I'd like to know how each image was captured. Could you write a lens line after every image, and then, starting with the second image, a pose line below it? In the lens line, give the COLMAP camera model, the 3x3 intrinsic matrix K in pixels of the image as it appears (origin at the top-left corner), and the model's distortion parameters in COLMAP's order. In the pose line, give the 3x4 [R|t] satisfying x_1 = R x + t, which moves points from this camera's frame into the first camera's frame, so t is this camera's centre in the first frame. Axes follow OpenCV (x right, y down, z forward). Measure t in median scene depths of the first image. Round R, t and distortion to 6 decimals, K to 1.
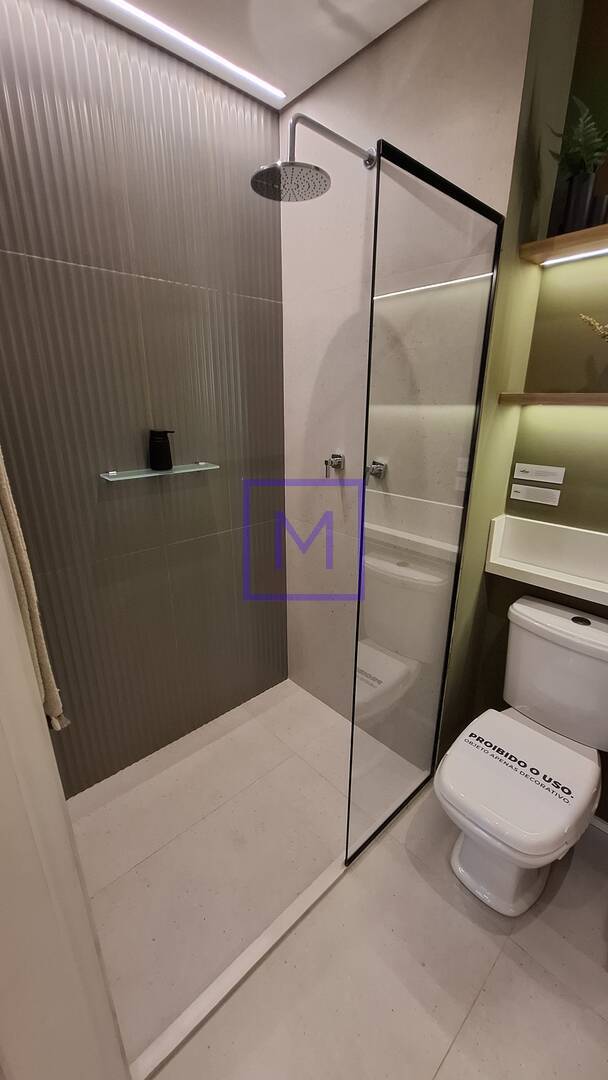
lens RADIAL K [[430.6, 0, 307.6], [0, 430.6, 546.1], [0, 0, 1]] dist [-0.006007, 0.001143]
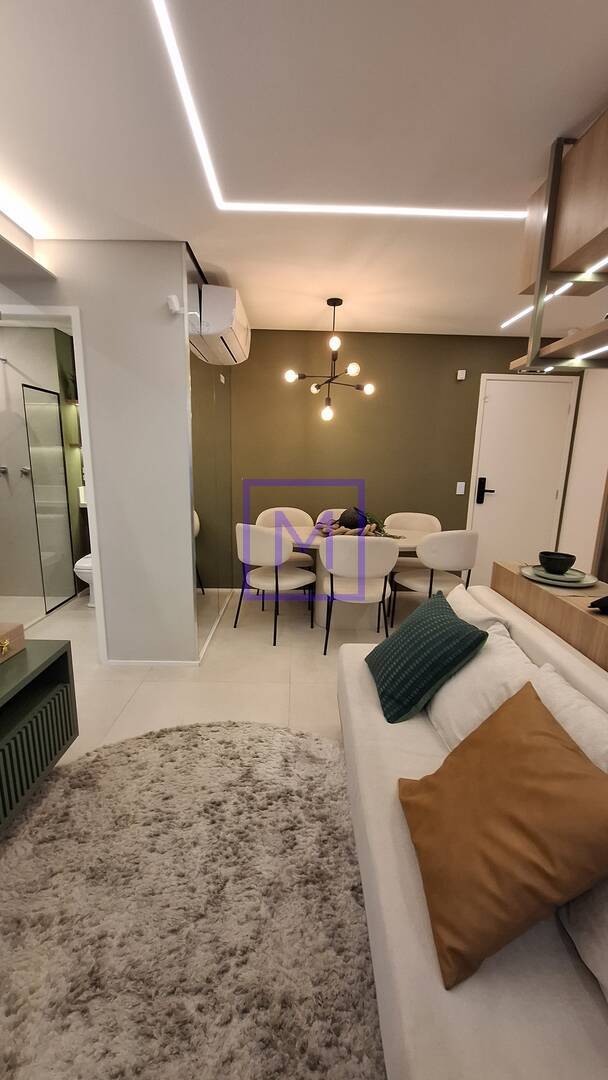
lens RADIAL K [[430.6, 0, 312.4], [0, 430.6, 542.9], [0, 0, 1]] dist [-0.006007, 0.001143]
pose [[0.650182, -0.143852, 0.746036, -0.819126], [0.222942, 0.974811, -0.006333, 0.742248], [-0.726333, 0.170441, 0.665875, -2.183786]]
